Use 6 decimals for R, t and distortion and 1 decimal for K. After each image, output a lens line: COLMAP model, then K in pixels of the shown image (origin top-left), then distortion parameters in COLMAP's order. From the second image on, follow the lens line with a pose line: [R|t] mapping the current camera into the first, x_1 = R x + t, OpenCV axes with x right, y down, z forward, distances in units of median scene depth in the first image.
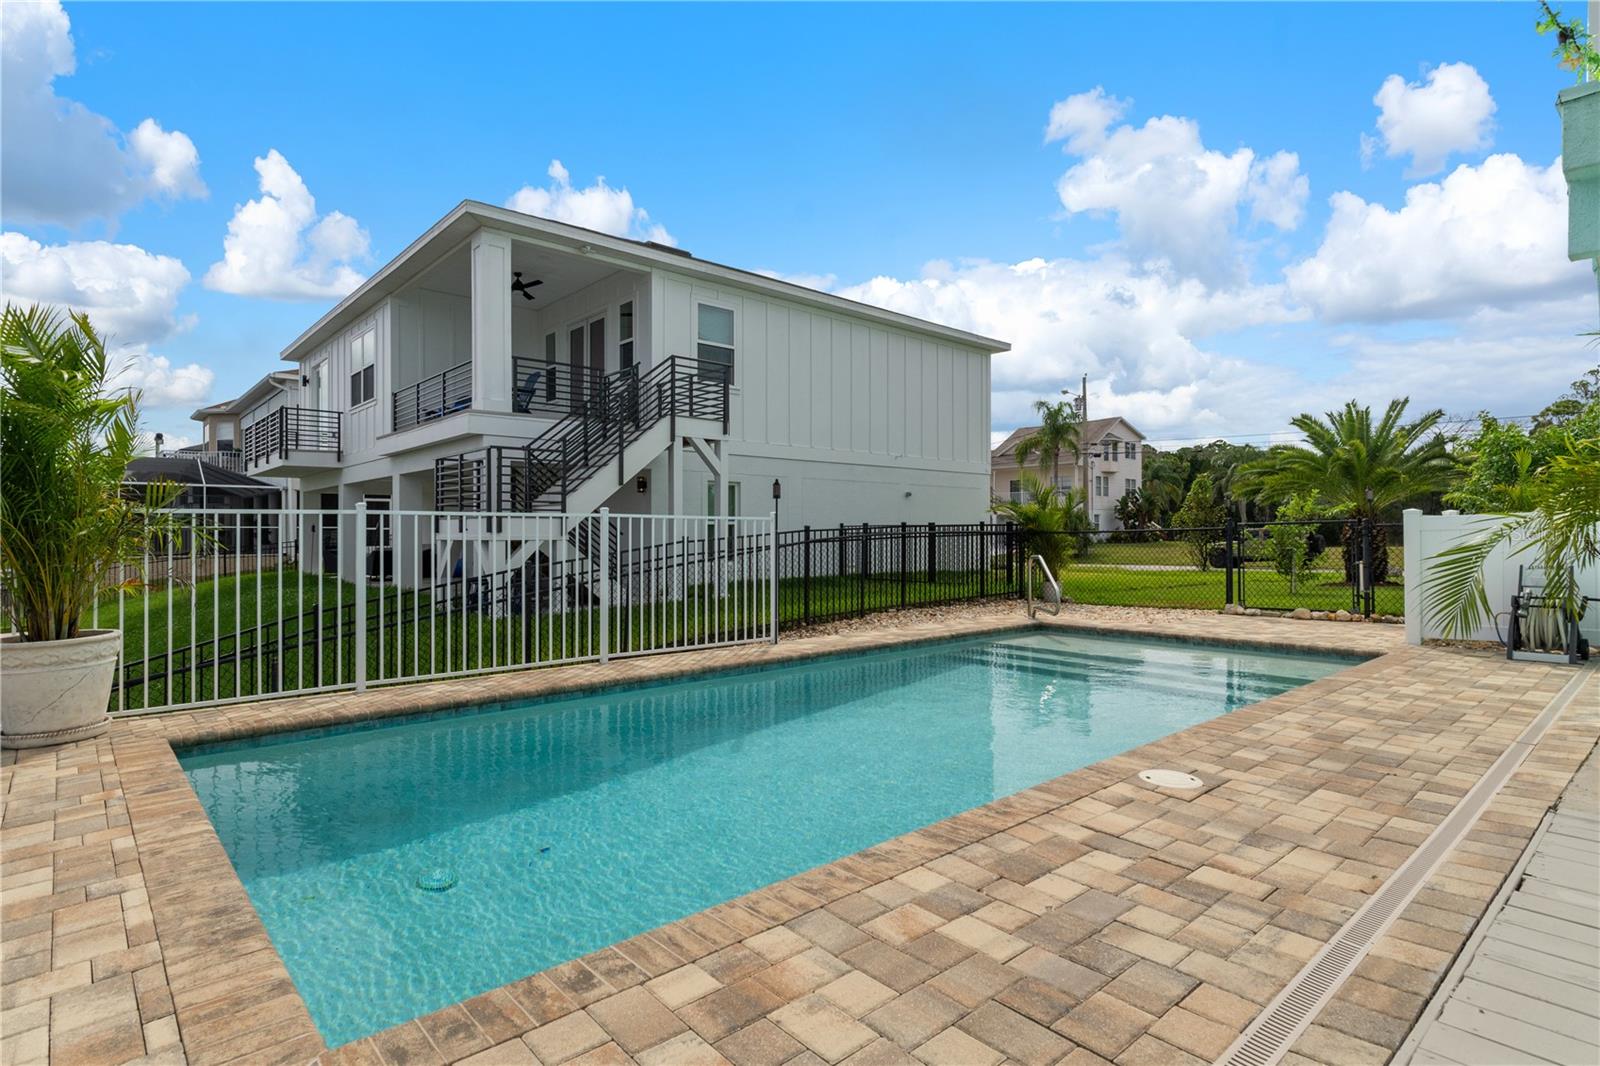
lens RADIAL K [[819.6, 0, 807.9], [0, 819.6, 532.0], [0, 0, 1]] dist [0.000838, -0.000411]
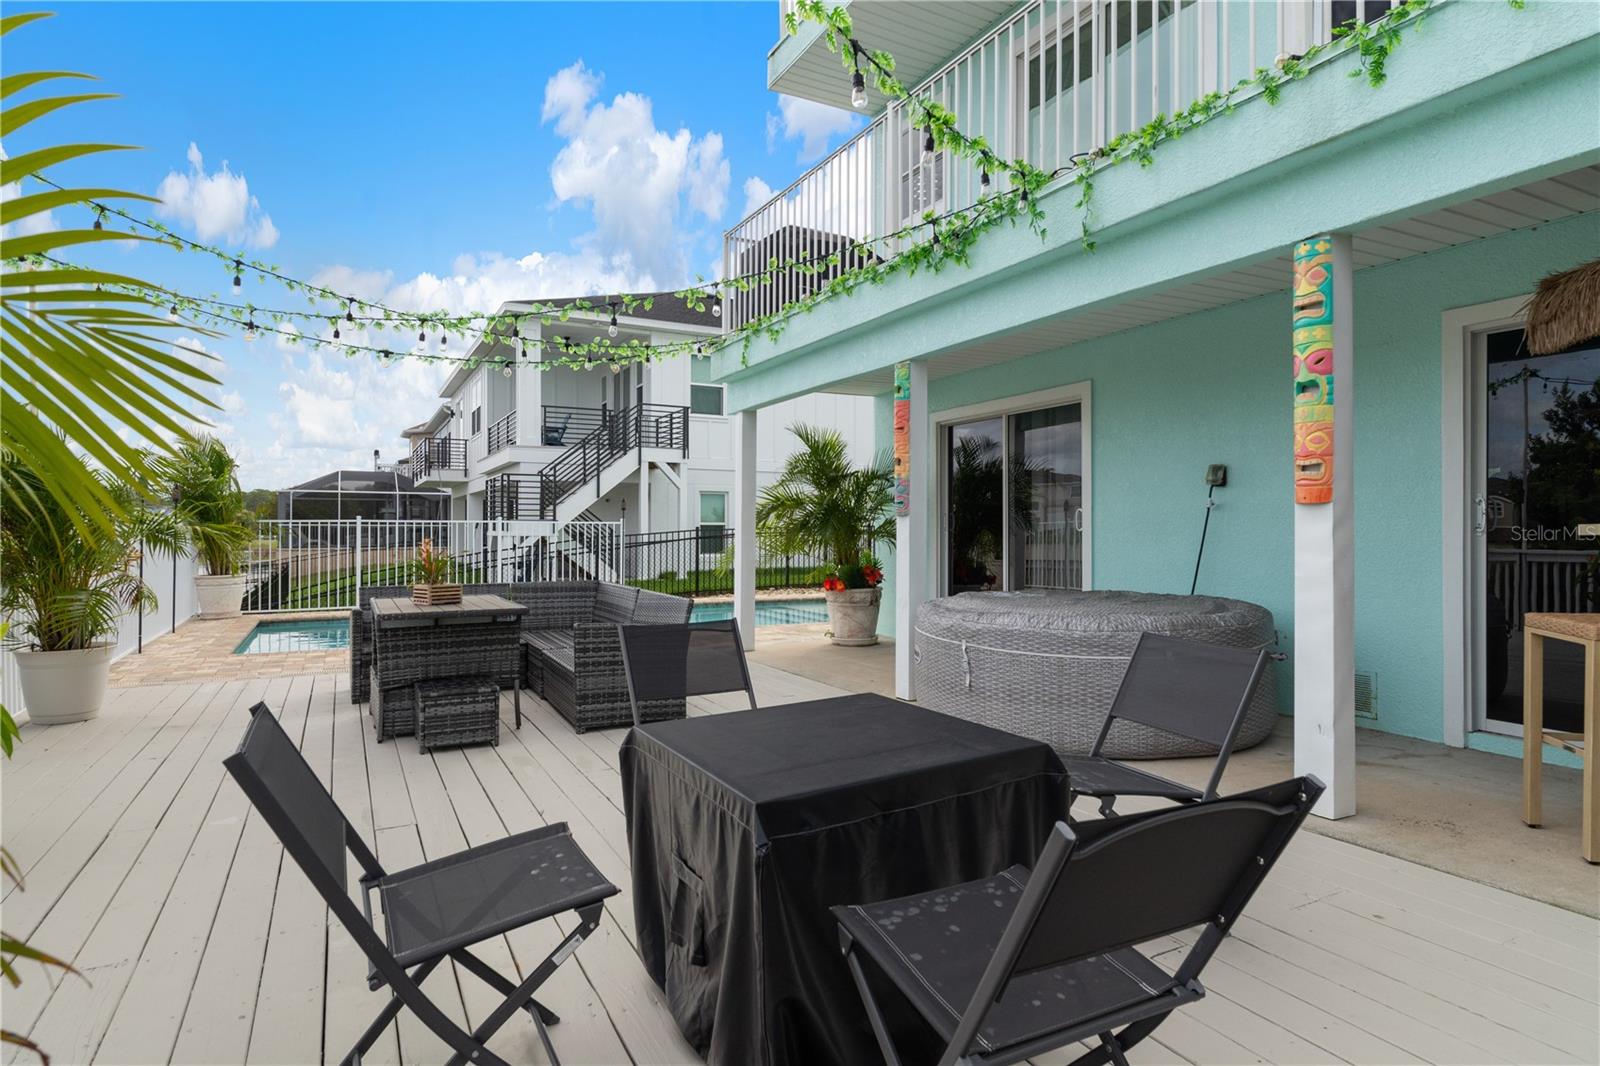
lens RADIAL K [[876.2, 0, 804.7], [0, 876.2, 526.1], [0, 0, 1]] dist [-0.001182, 0.000178]
pose [[0.969295, 0.001820, -0.245894, 0.443692], [-0.003014, 0.999985, -0.004478, -0.002220], [0.245883, 0.005081, 0.969286, -0.344515]]
